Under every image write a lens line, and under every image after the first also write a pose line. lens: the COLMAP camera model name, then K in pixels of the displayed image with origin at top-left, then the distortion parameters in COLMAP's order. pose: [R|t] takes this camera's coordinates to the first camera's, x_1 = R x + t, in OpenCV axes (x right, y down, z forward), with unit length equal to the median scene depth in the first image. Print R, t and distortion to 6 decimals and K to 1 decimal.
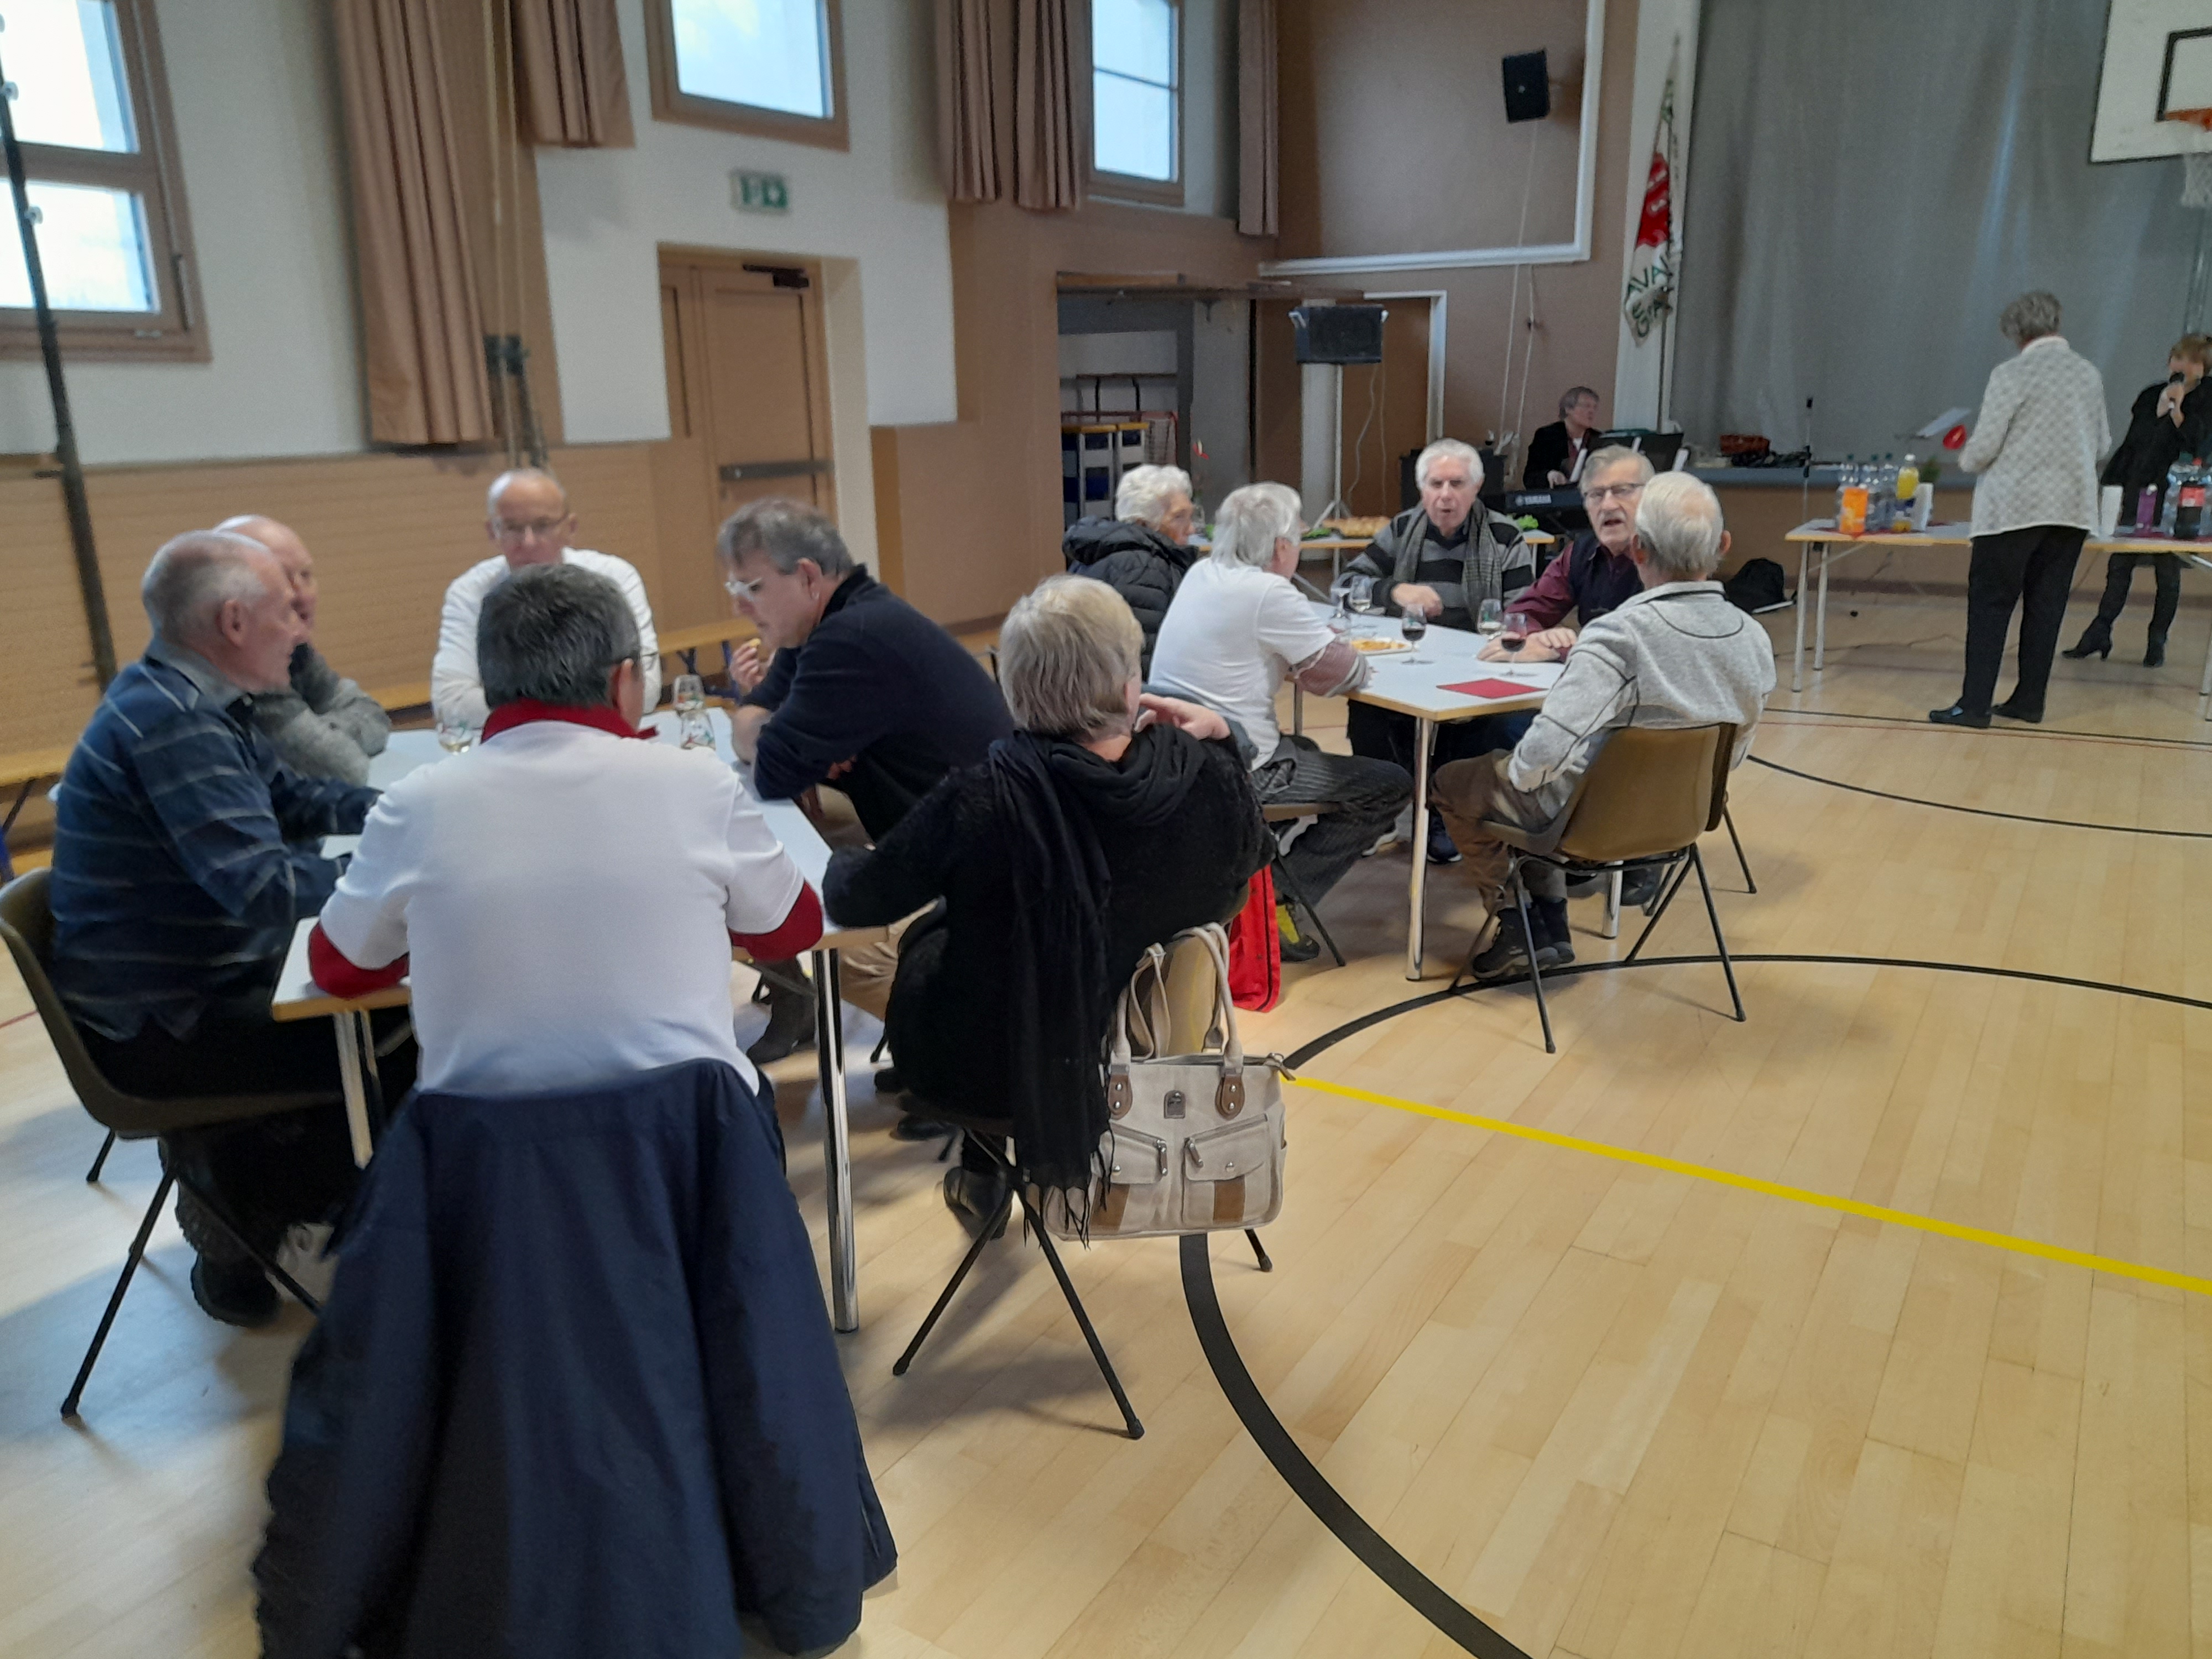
lens RADIAL K [[1649.7, 0, 1122.4], [0, 1649.7, 827.5], [0, 0, 1]] dist [0.057909, -0.054413]
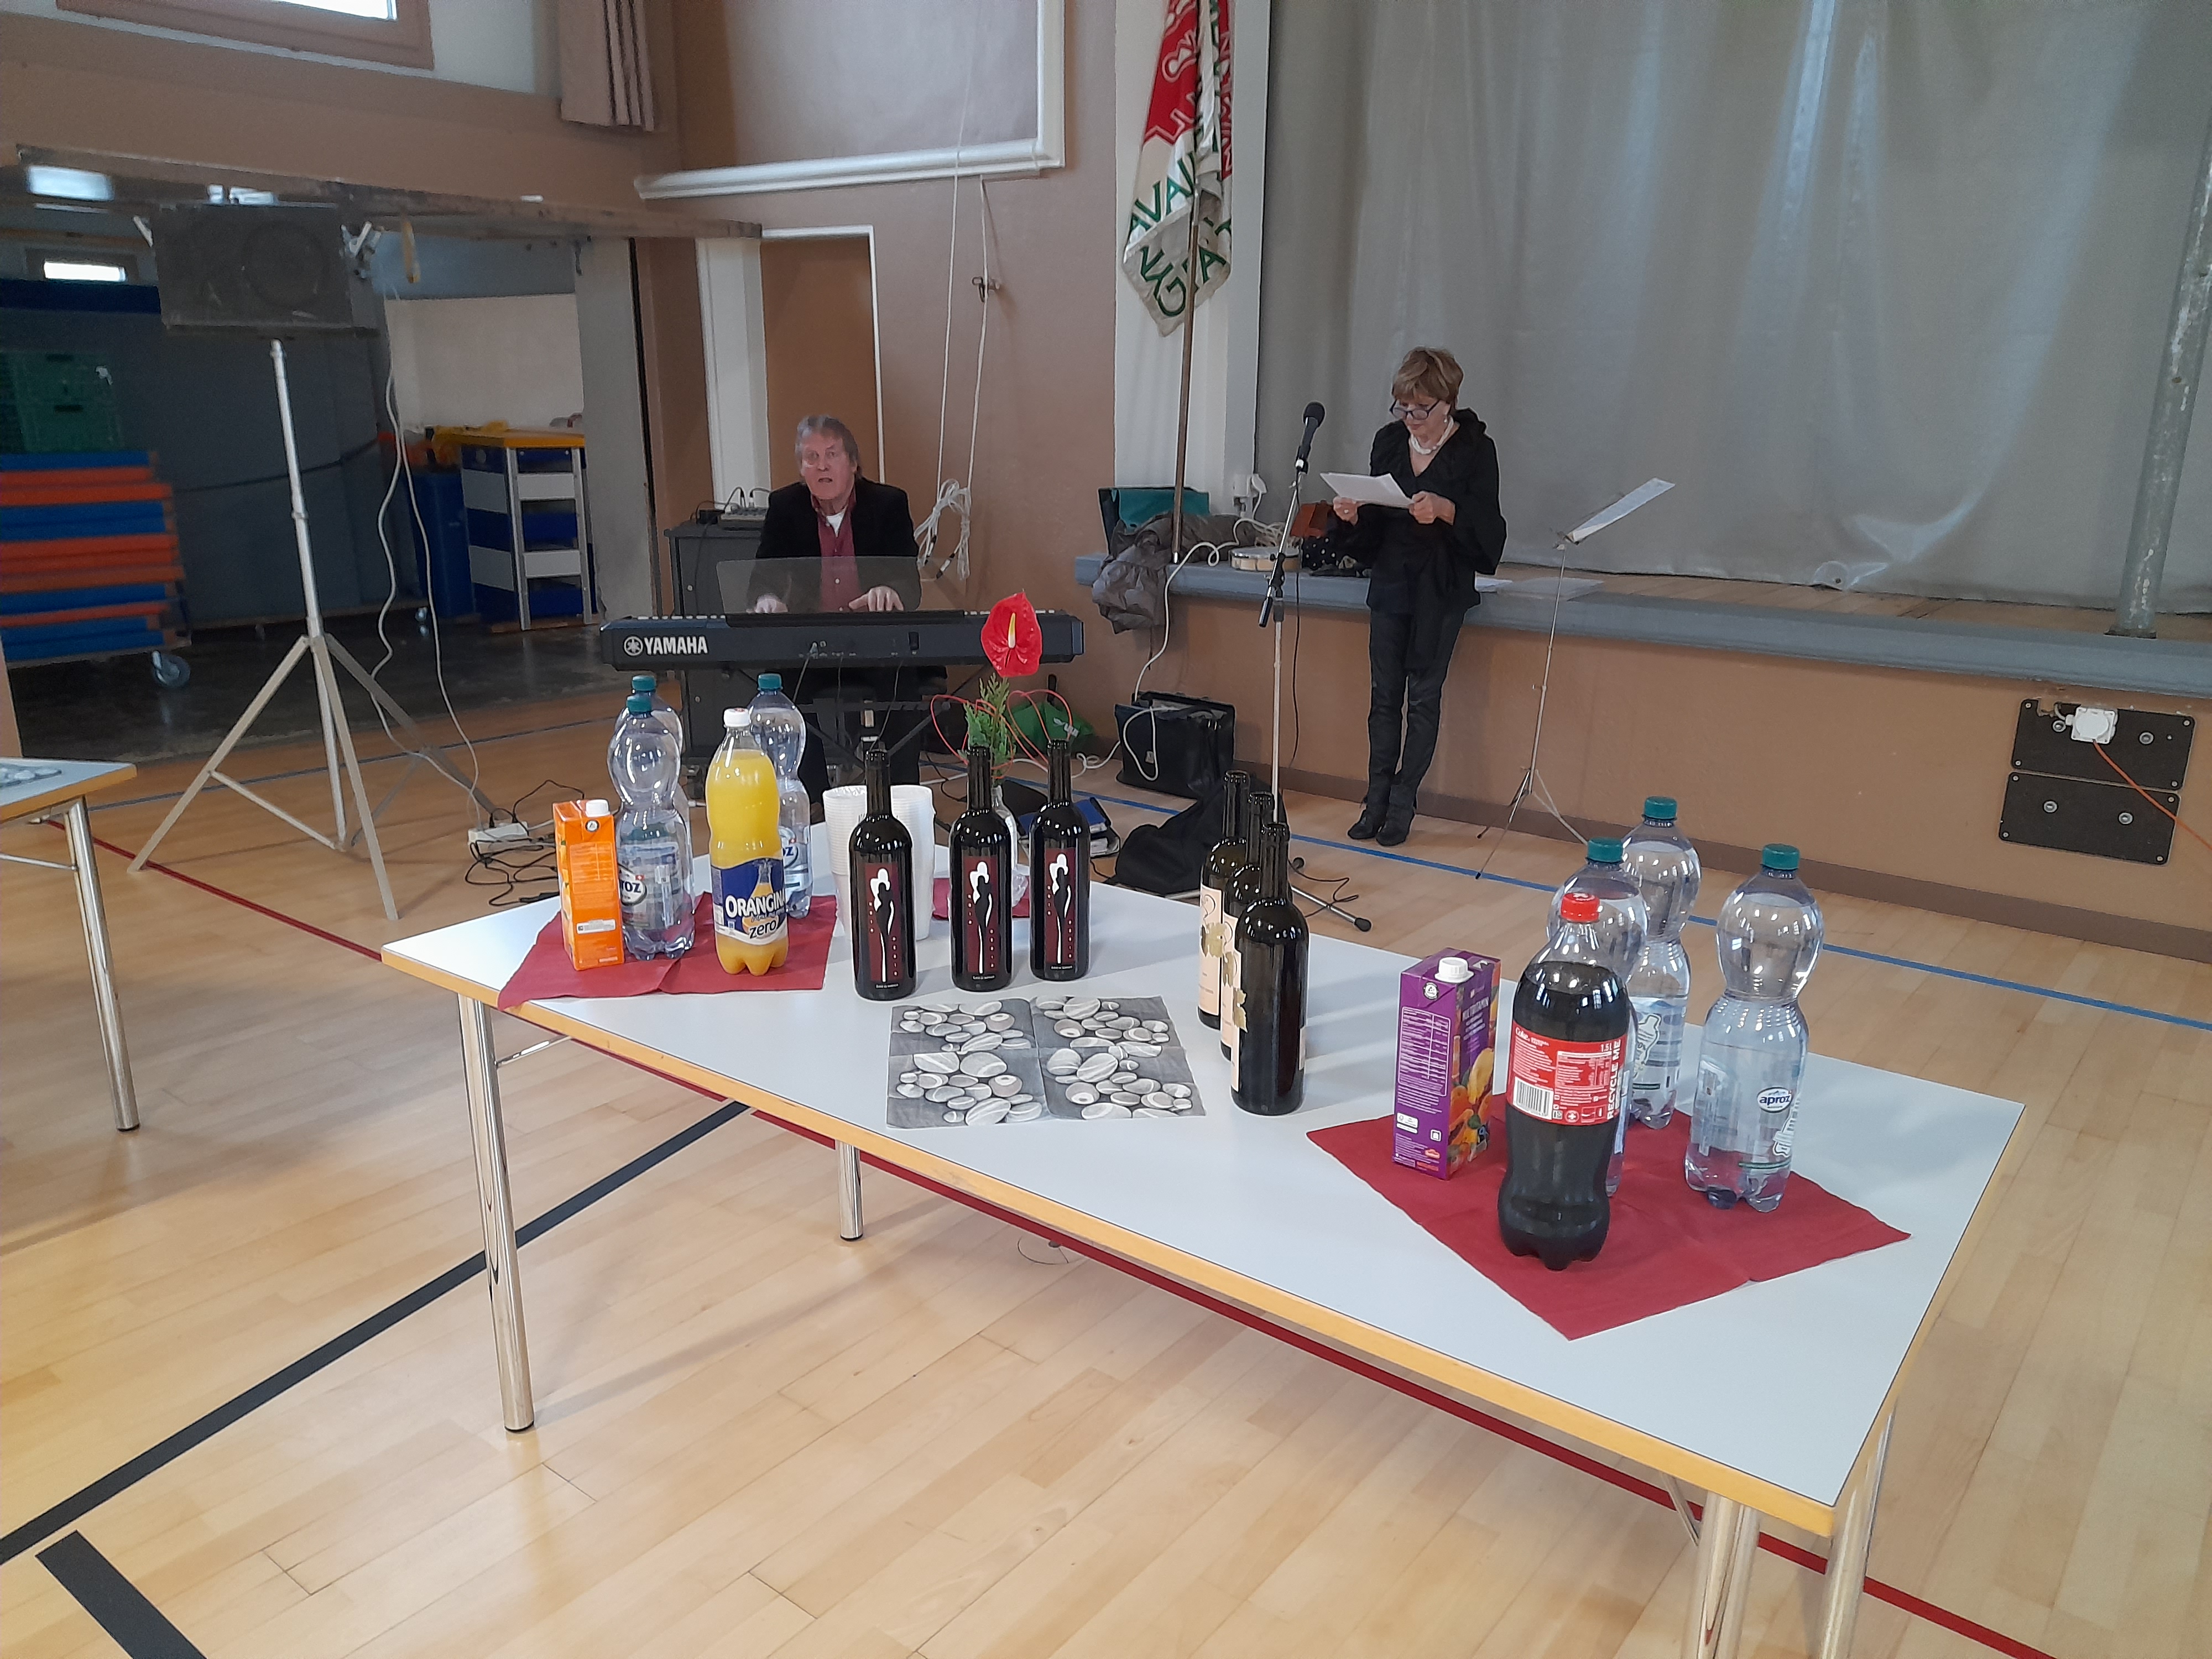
lens RADIAL K [[1623.7, 0, 1110.3], [0, 1623.7, 835.4], [0, 0, 1]] dist [0.058089, -0.057643]
pose [[0.991883, 0.058335, -0.112983, 0.365680], [-0.056909, 0.998254, 0.015809, -0.136311], [0.113708, -0.009251, 0.993471, 0.478438]]
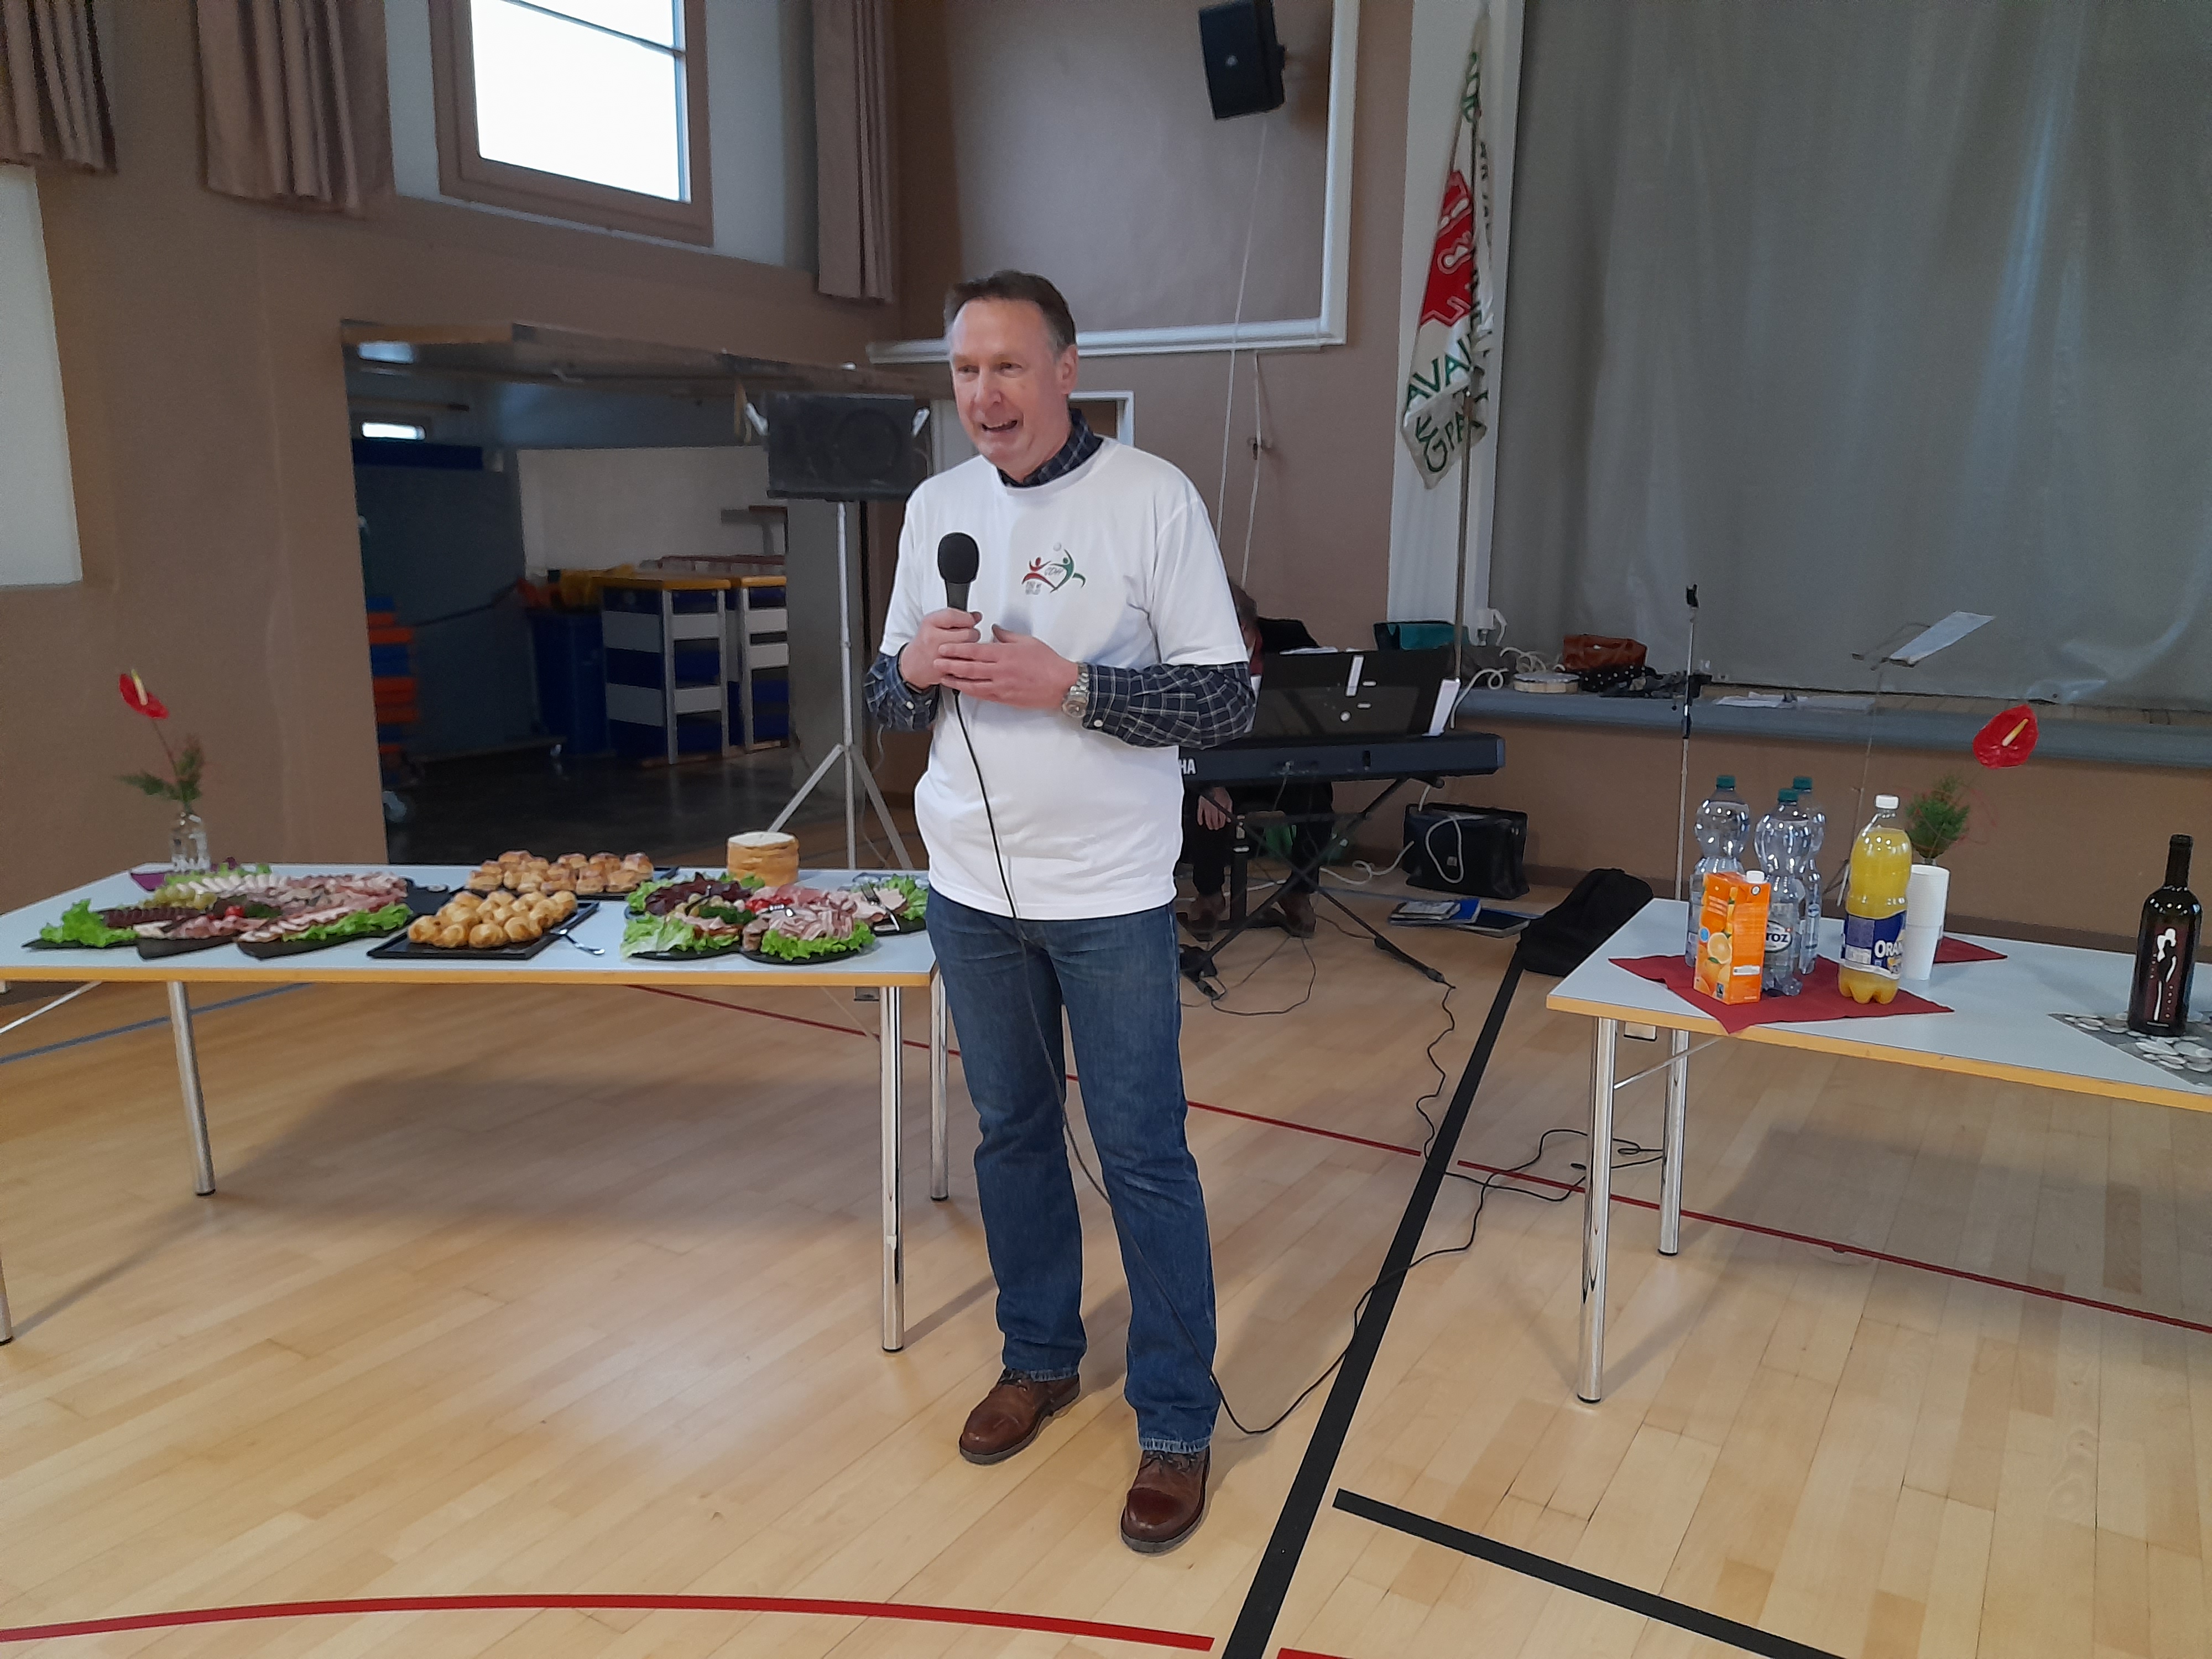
lens RADIAL K [[1623.7, 0, 1110.3], [0, 1623.7, 835.4], [0, 0, 1]] dist [0.058089, -0.057643]
pose [[0.999669, 0.025588, 0.002747, 0.197866], [-0.025343, 0.997374, -0.067847, -0.121077], [-0.004476, 0.067755, 0.997692, 0.421915]]
